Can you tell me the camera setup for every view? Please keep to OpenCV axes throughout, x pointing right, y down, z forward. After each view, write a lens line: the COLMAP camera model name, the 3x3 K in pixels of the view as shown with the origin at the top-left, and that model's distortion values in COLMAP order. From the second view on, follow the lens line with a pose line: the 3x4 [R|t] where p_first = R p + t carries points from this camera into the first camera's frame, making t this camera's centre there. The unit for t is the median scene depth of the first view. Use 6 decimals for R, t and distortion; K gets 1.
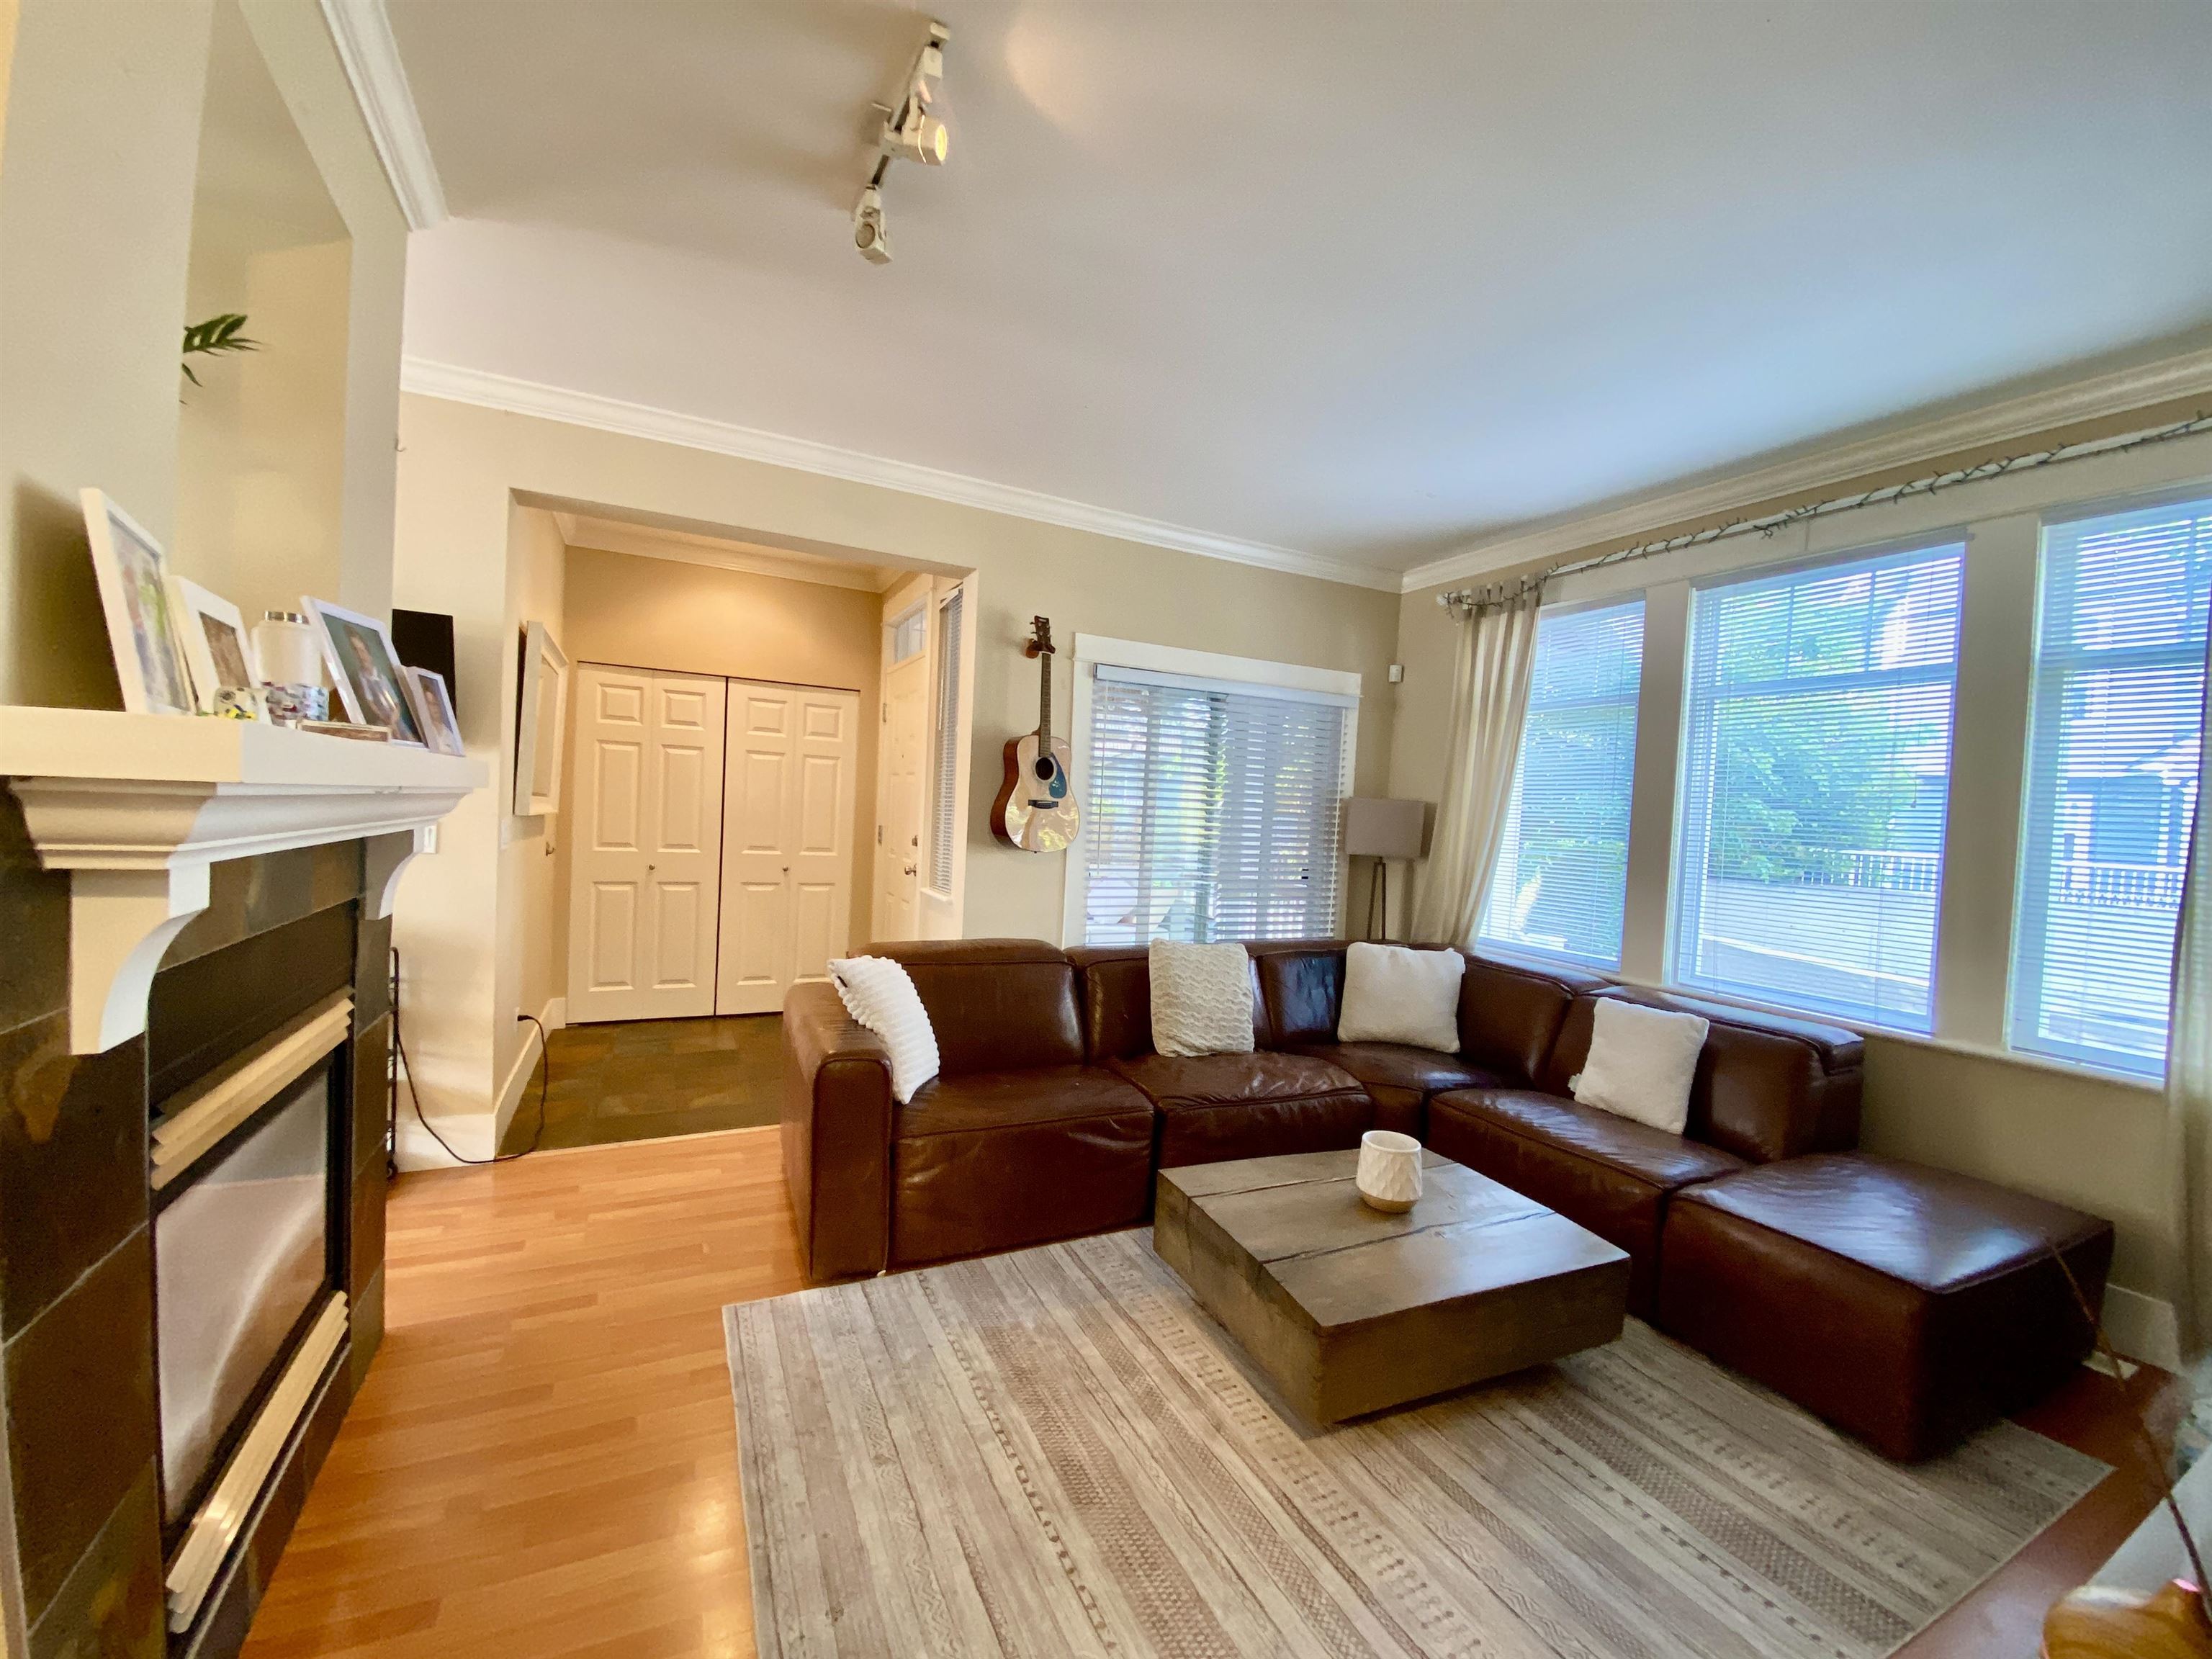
lens RADIAL K [[891.9, 0, 1105.1], [0, 891.9, 840.9], [0, 0, 1]] dist [0.002010, 0.000141]
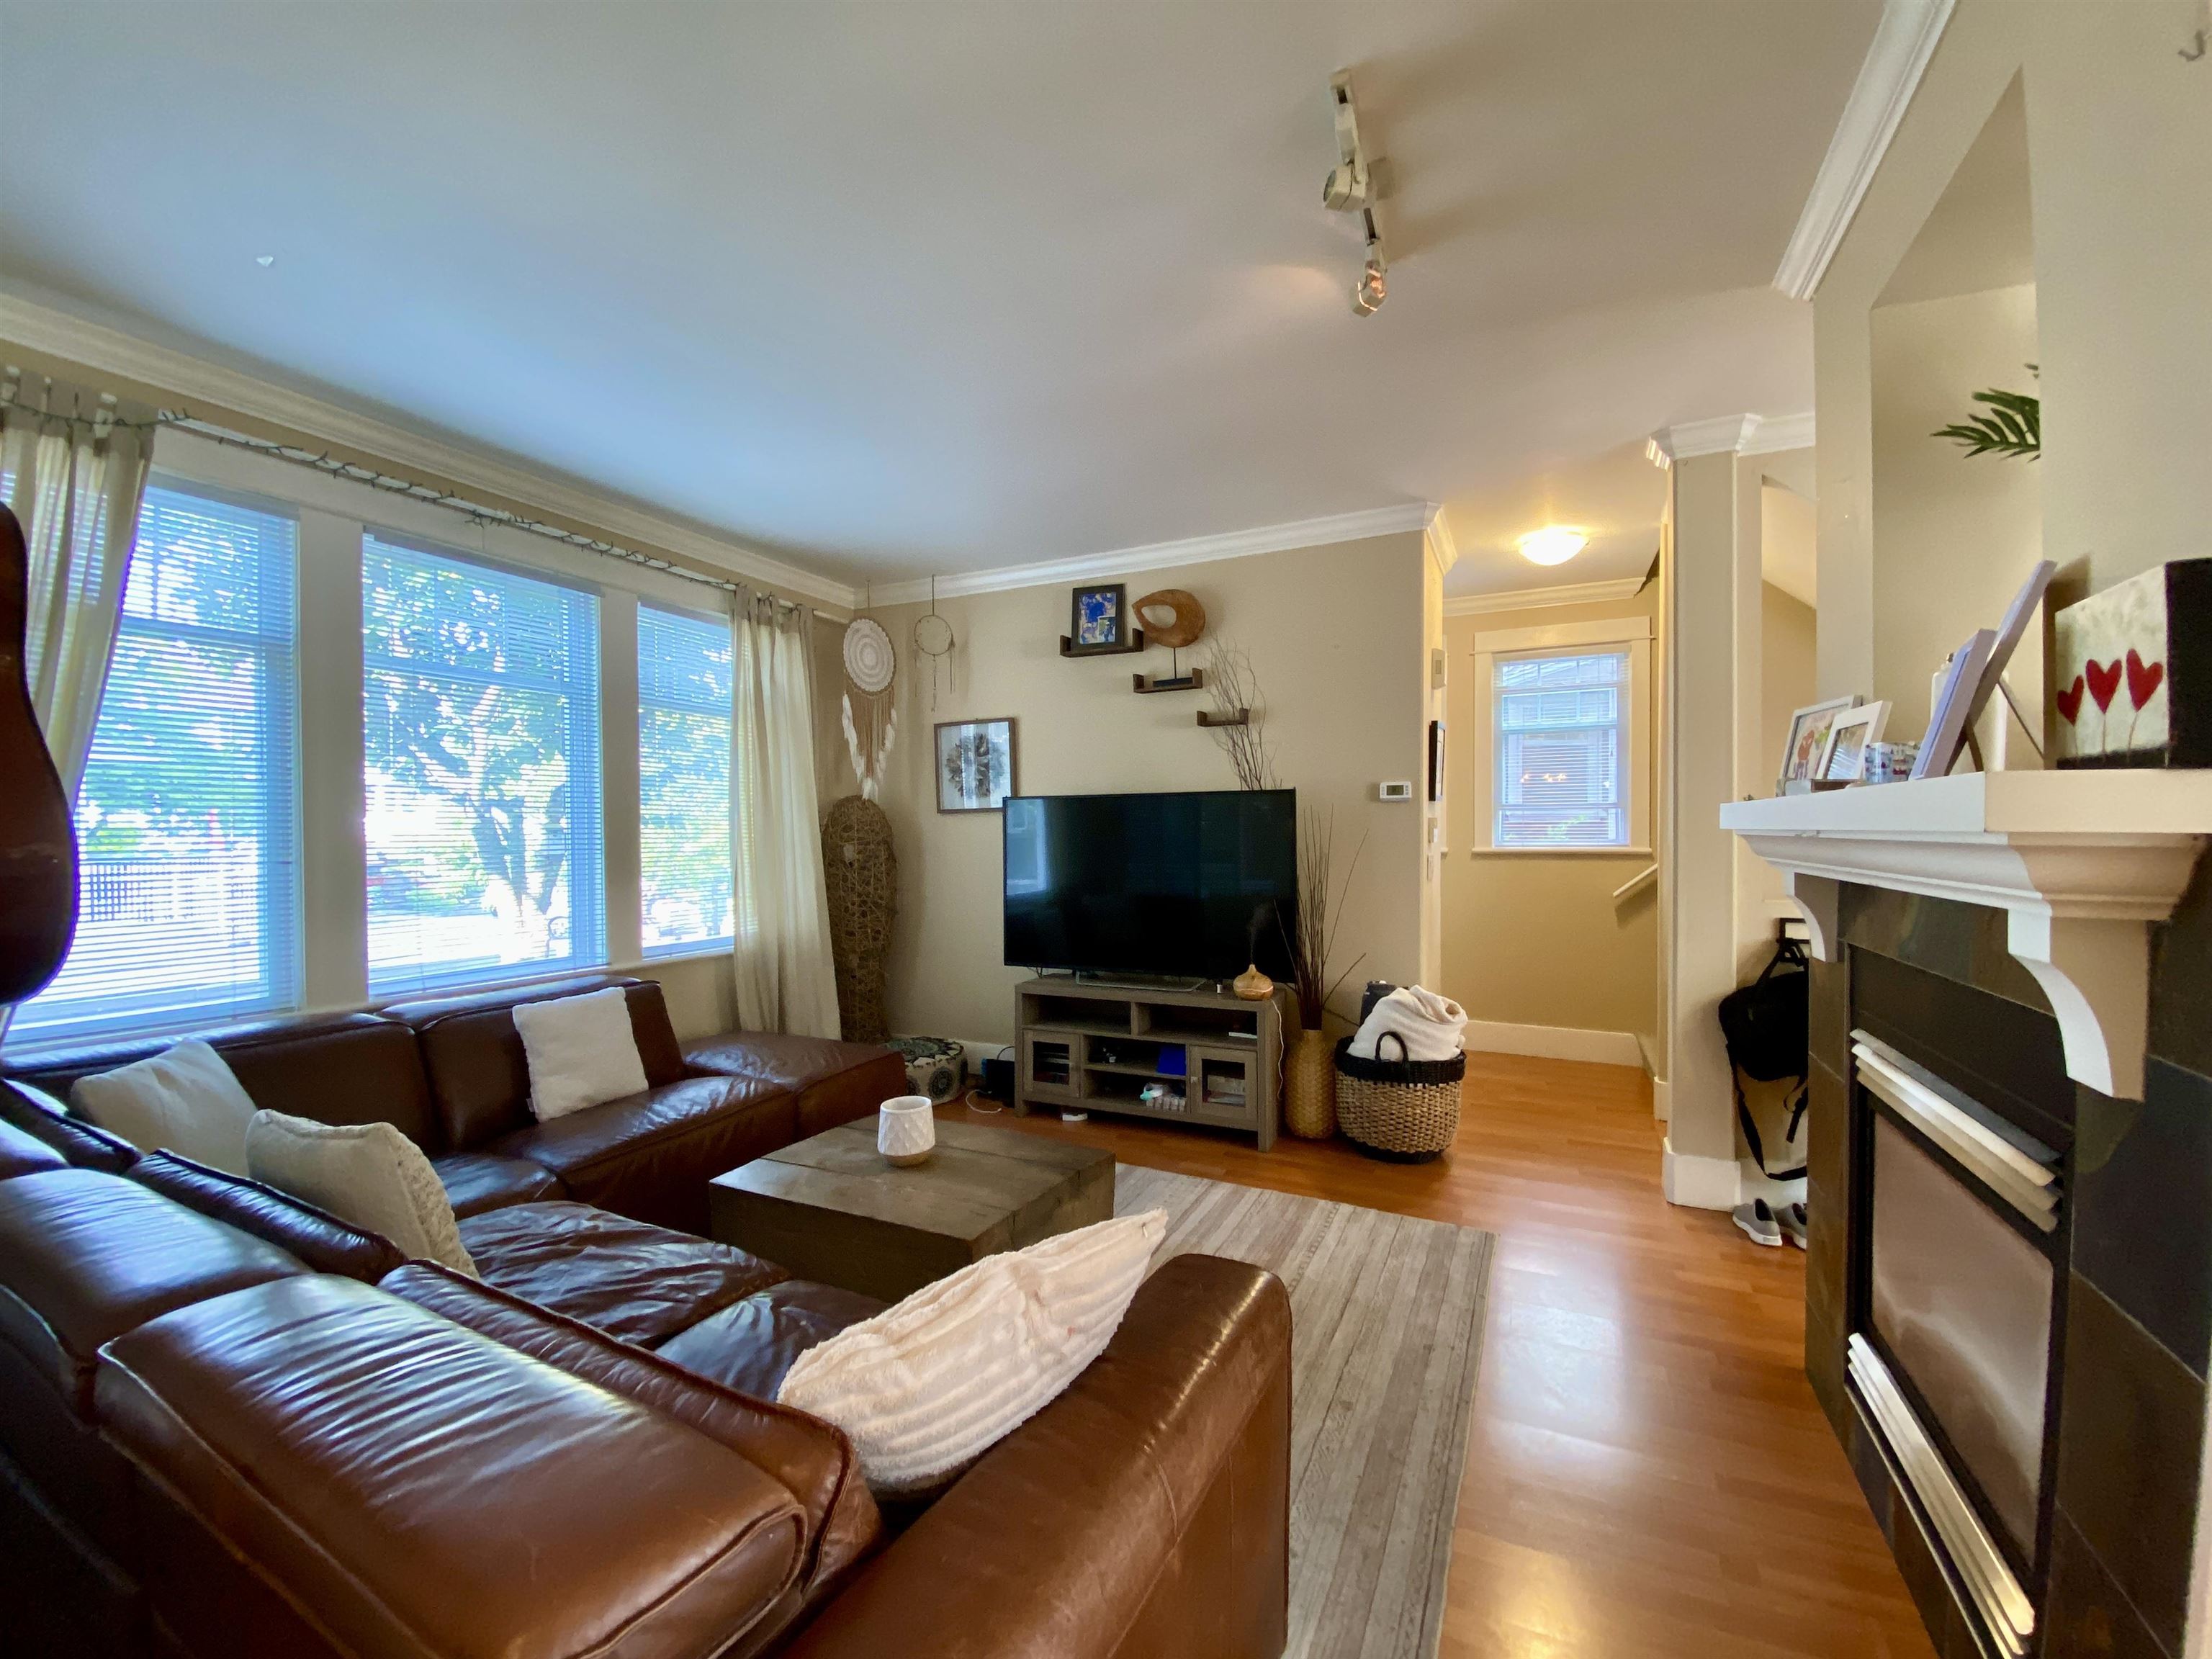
lens RADIAL K [[891.9, 0, 1105.1], [0, 891.9, 840.9], [0, 0, 1]] dist [0.002010, 0.000141]
pose [[-0.594567, -0.060031, 0.801802, -0.501661], [-0.001899, 0.997311, 0.073261, -0.050743], [-0.804044, 0.042036, -0.593082, 0.982087]]
